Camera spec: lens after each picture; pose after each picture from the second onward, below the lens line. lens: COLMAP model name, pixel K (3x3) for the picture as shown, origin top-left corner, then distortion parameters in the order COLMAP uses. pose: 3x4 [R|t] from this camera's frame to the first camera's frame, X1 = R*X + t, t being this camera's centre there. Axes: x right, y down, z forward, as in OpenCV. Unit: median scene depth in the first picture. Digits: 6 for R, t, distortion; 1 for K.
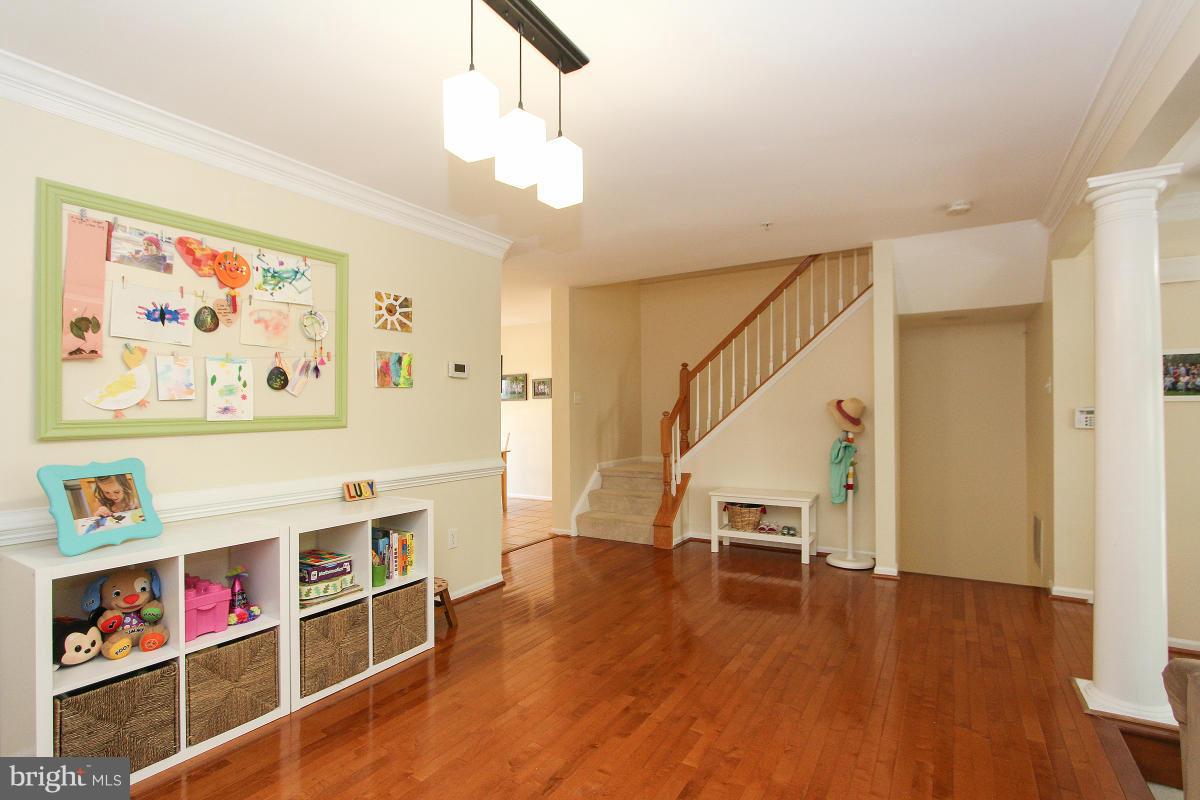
lens RADIAL K [[581.3, 0, 602.2], [0, 581.3, 404.9], [0, 0, 1]] dist [-0.017467, 0.003367]
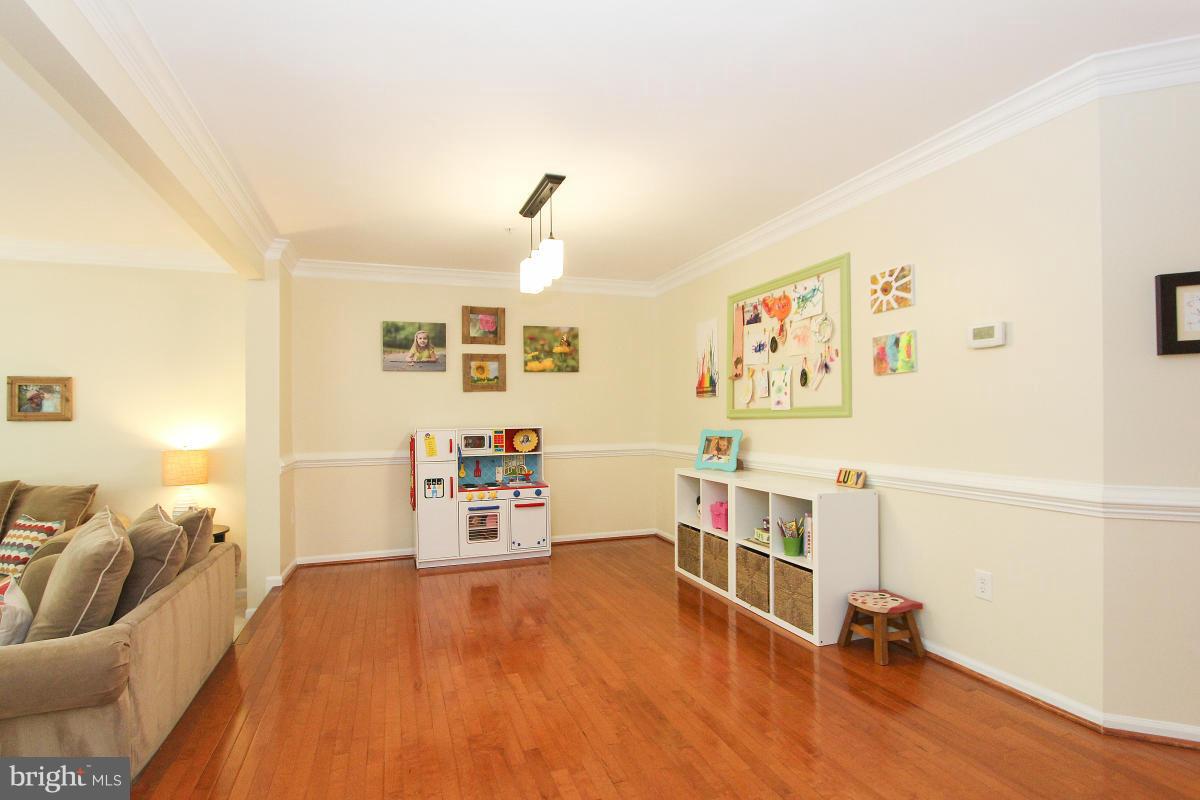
lens RADIAL K [[624.2, 0, 595.5], [0, 624.2, 406.6], [0, 0, 1]] dist [-0.018136, 0.004218]
pose [[-0.643886, 0.000538, -0.765121, 0.681925], [0.021745, 0.999609, -0.017597, 0.028323], [0.764812, -0.027968, -0.643646, 1.284902]]
